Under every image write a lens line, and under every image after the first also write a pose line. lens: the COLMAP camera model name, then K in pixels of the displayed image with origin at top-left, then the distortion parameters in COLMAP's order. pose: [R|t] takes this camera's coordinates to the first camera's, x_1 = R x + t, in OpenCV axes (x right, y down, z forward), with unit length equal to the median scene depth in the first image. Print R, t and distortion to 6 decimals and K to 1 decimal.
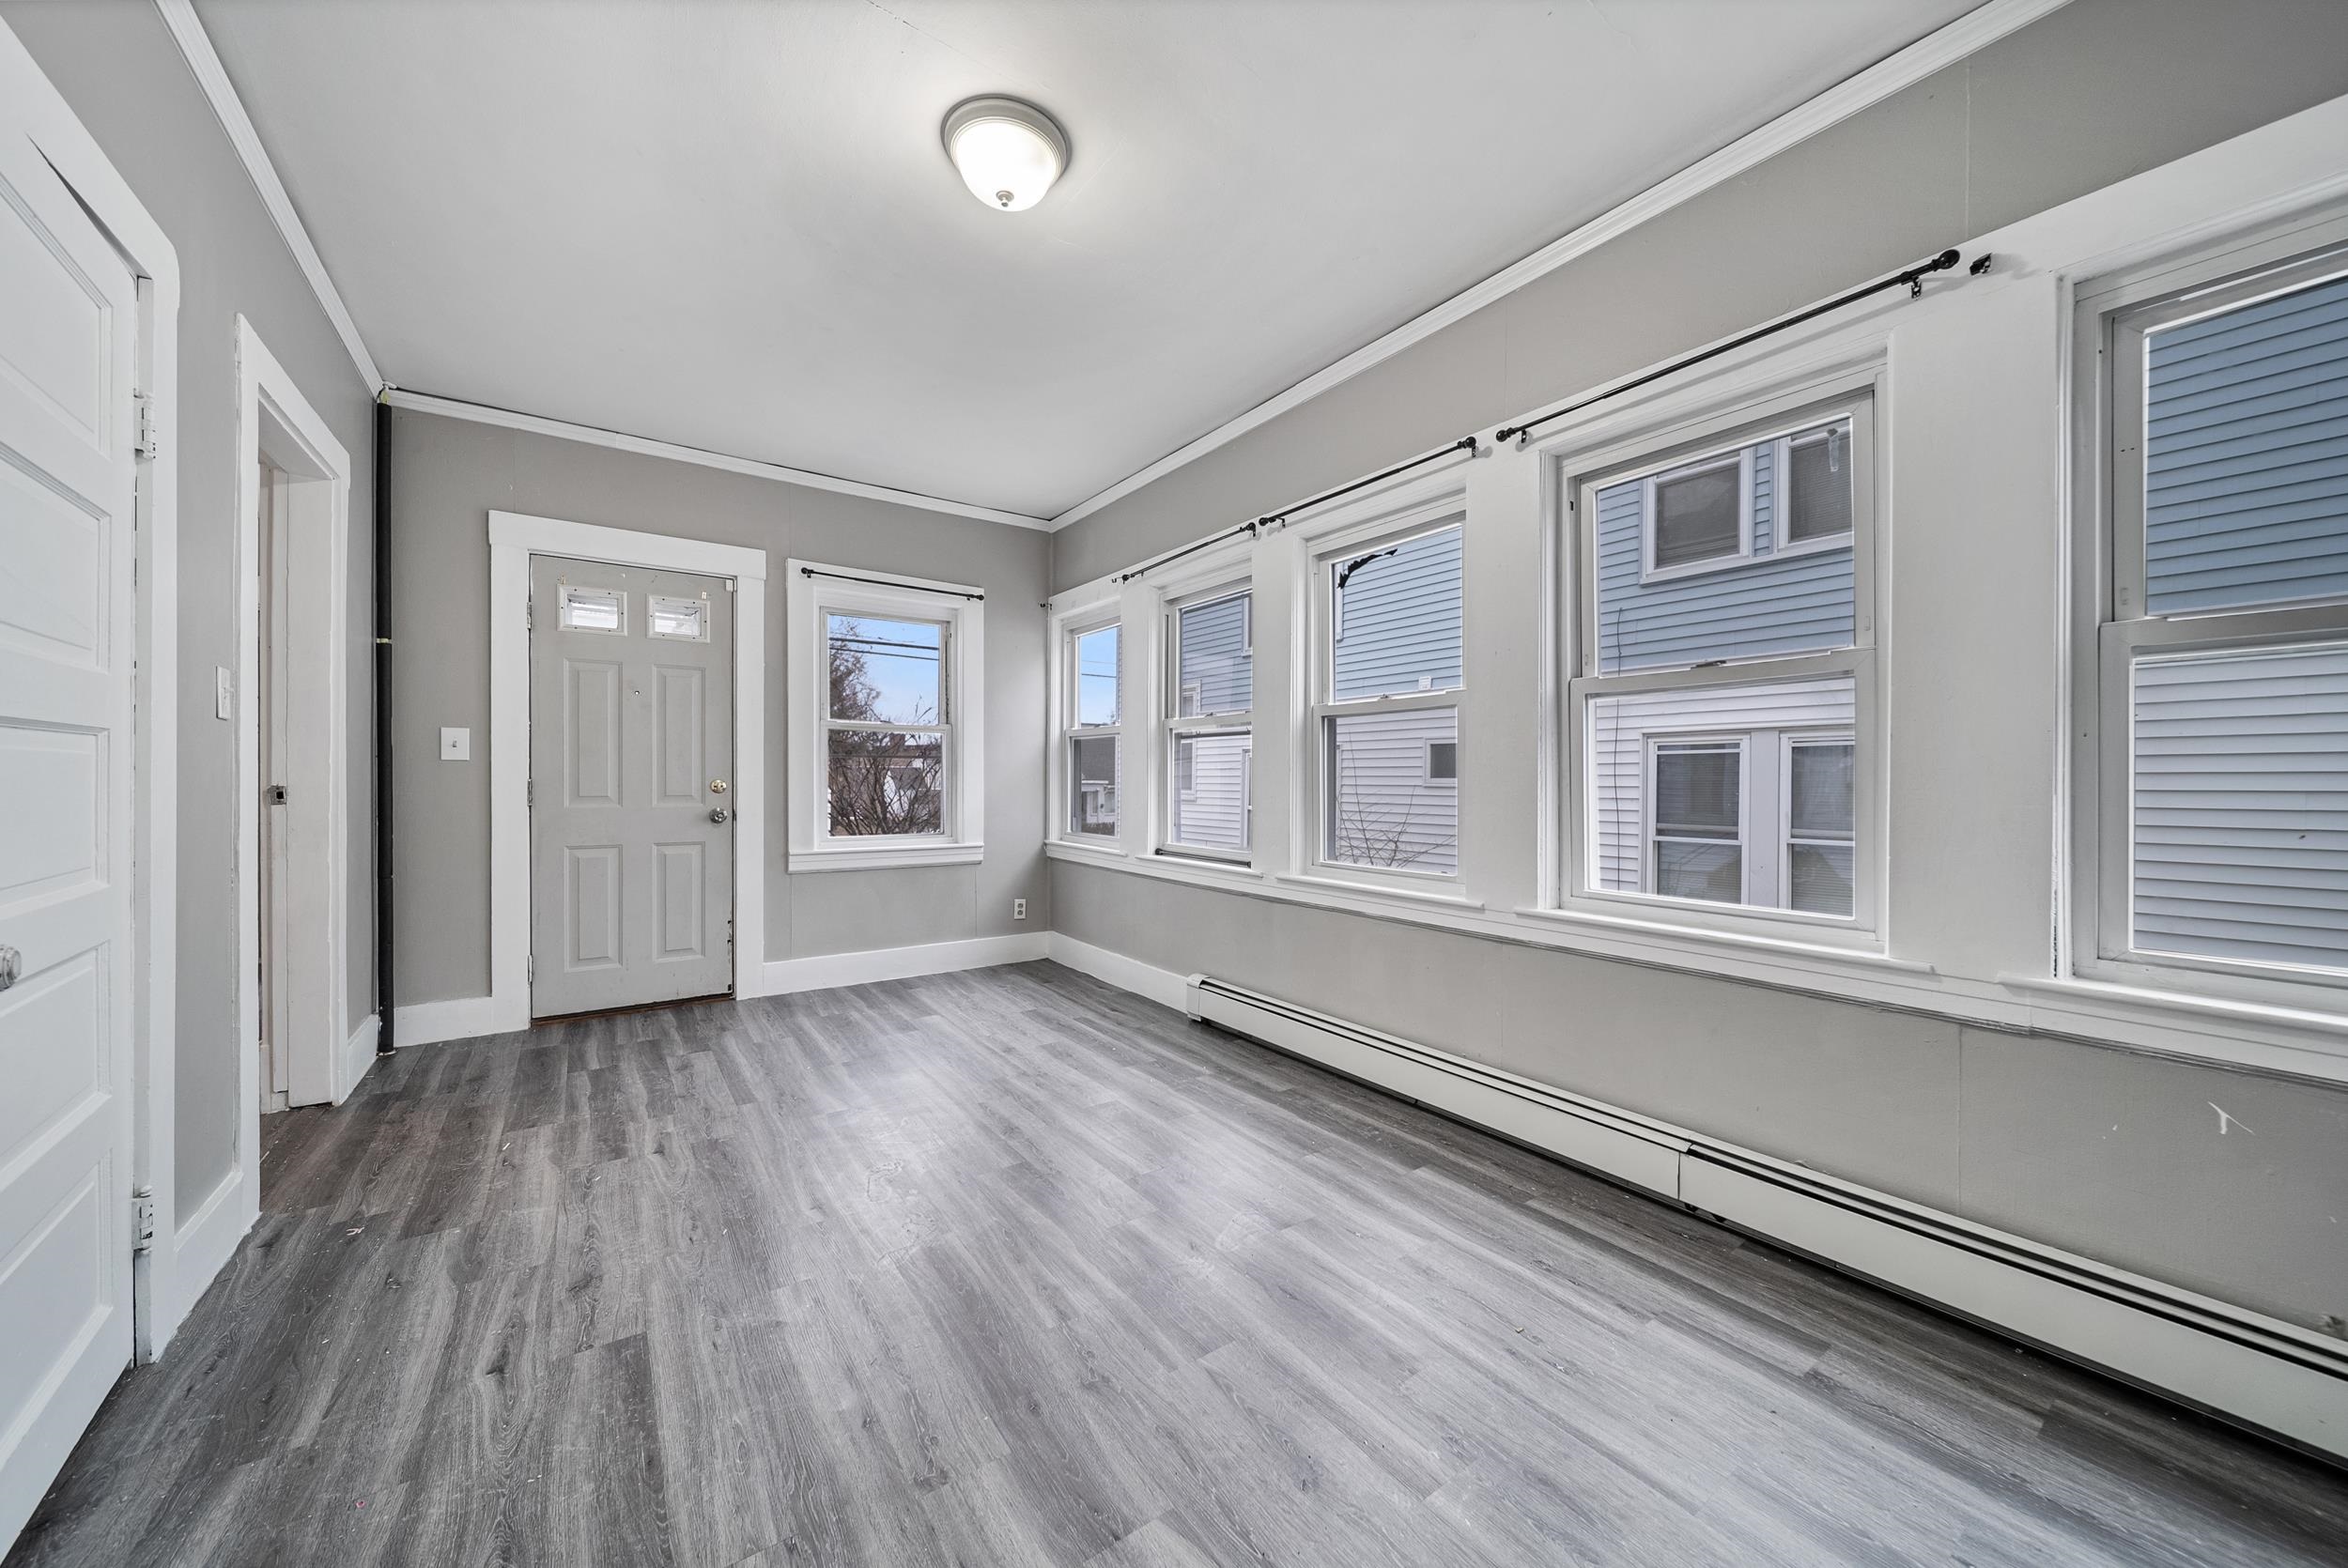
lens RADIAL K [[836.0, 0, 1174.0], [0, 836.0, 784.0], [0, 0, 1]] dist [0.000211, -0.000449]
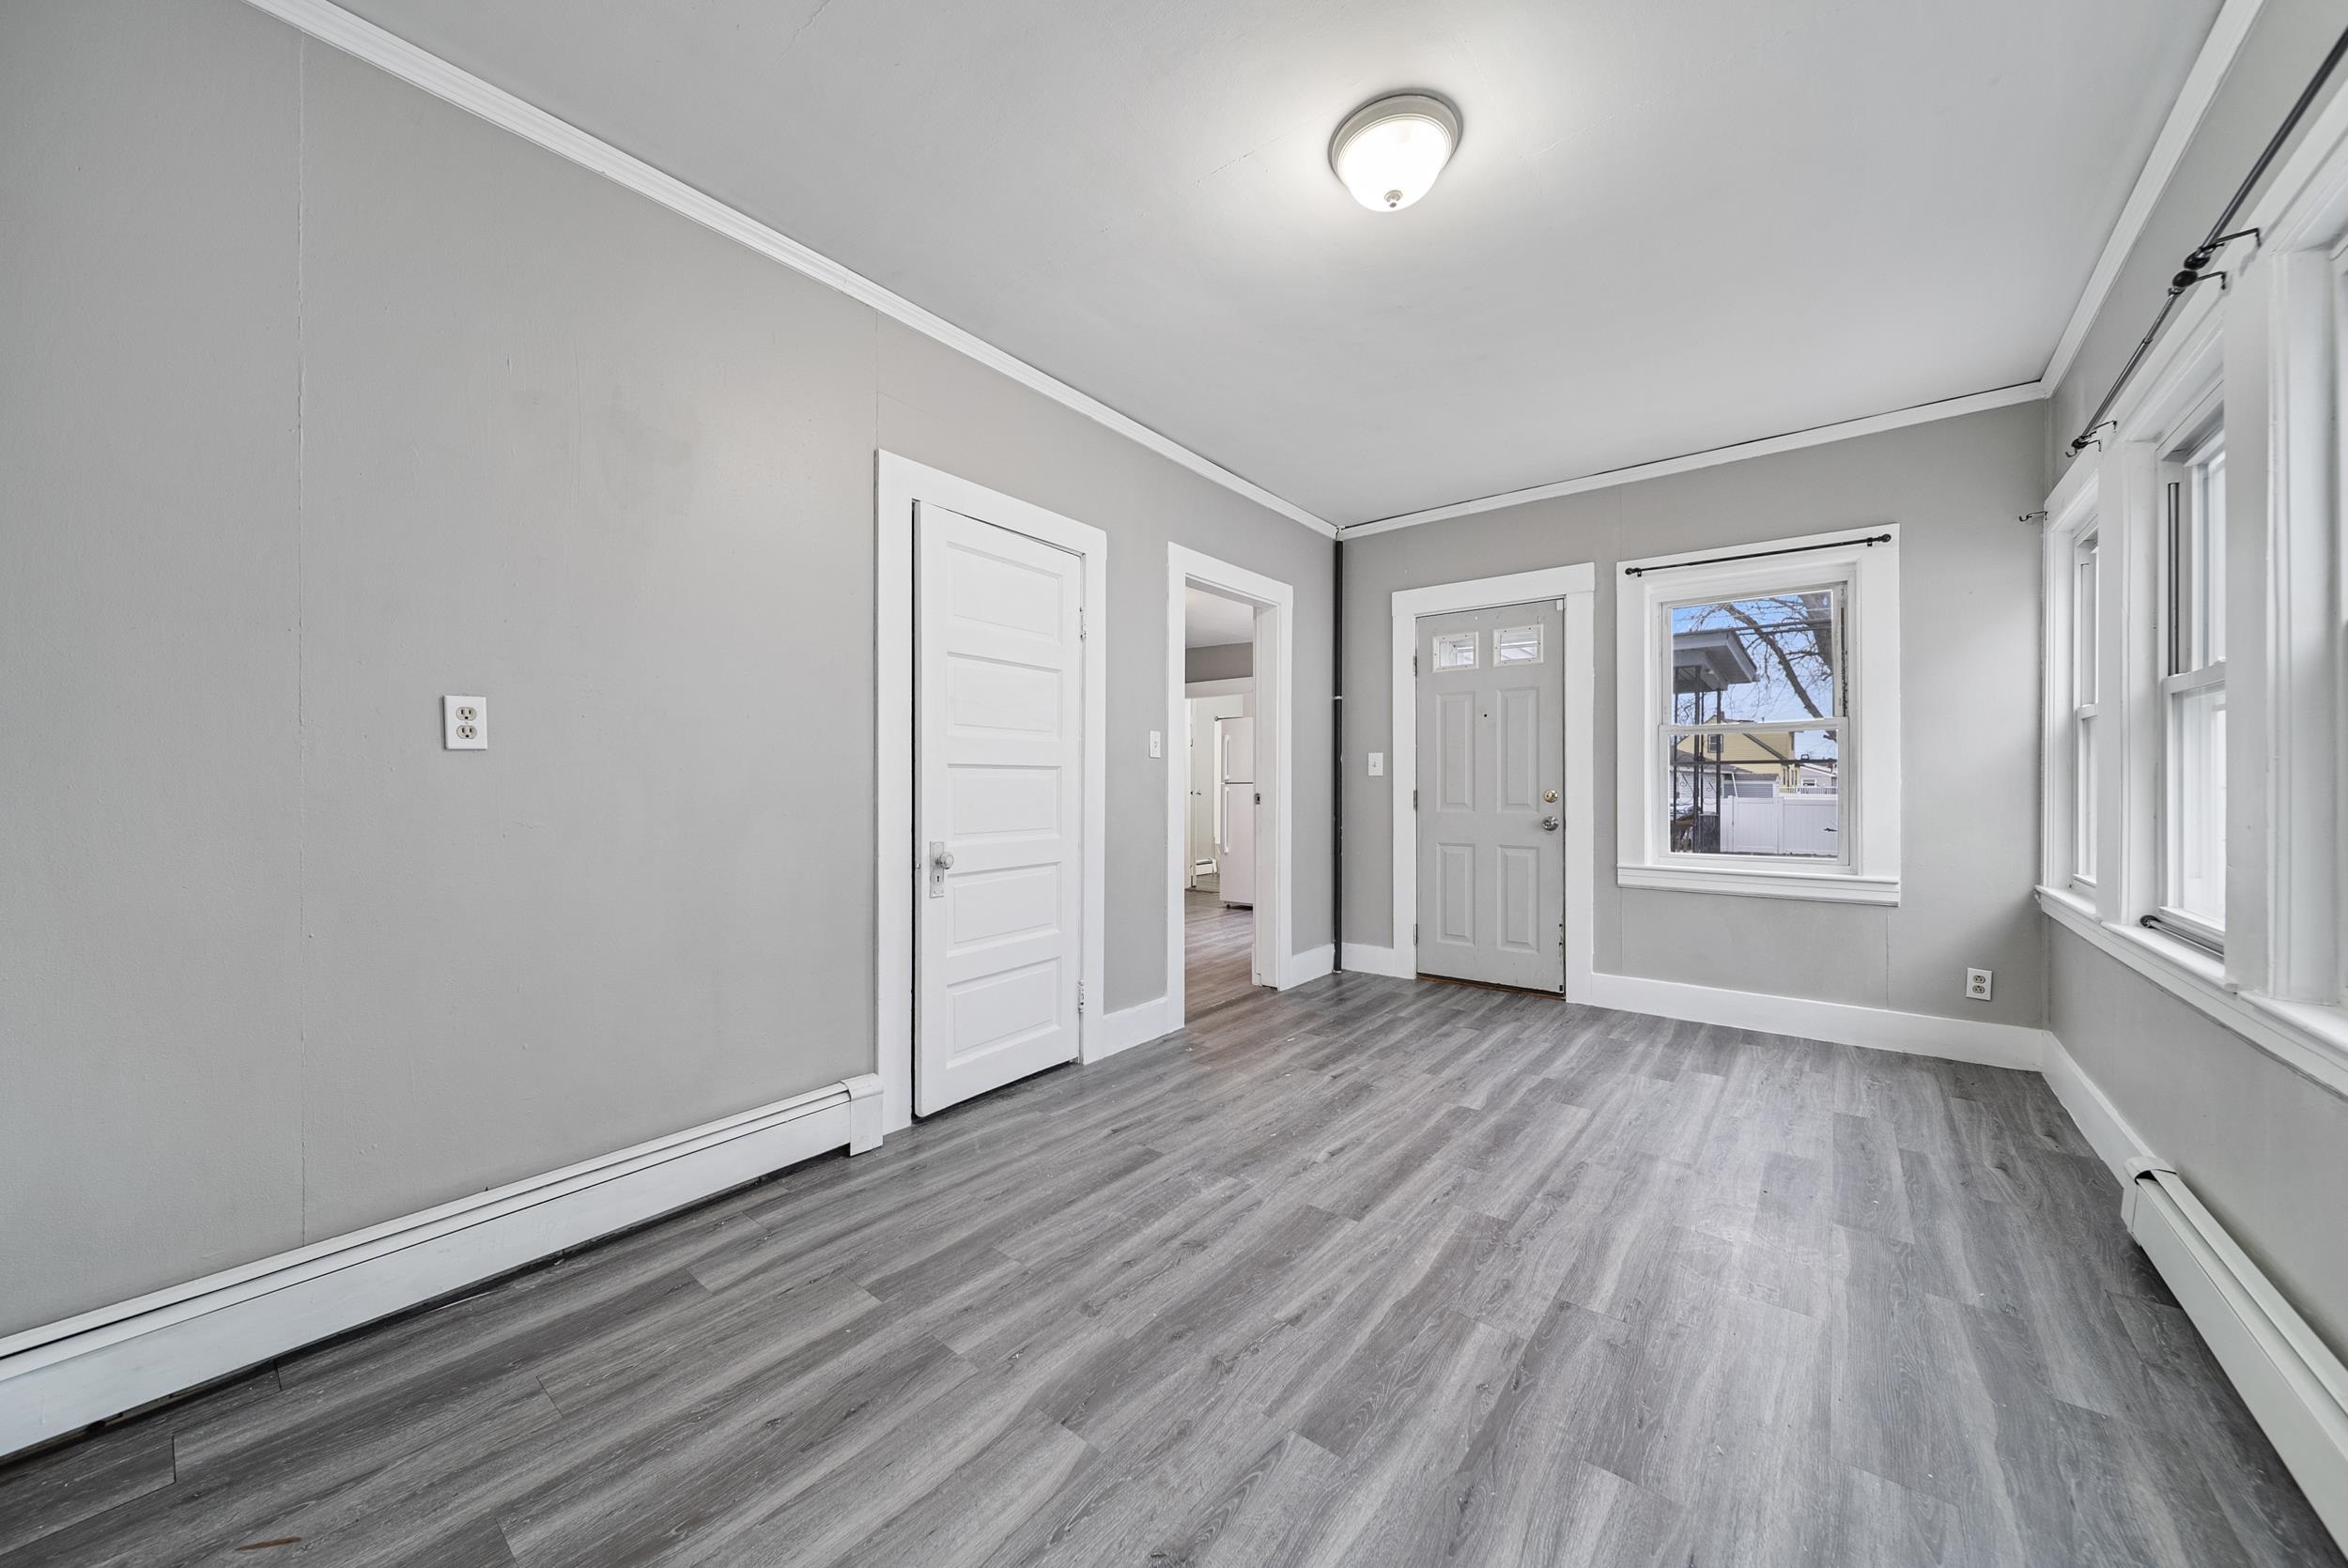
lens RADIAL K [[831.1, 0, 1175.3], [0, 831.1, 787.7], [0, 0, 1]] dist [-0.000731, -0.000233]
pose [[0.277637, -0.002691, -0.960682, 0.407134], [-0.005922, 0.999972, -0.004512, -0.000186], [0.960668, 0.006942, 0.277613, 0.297551]]
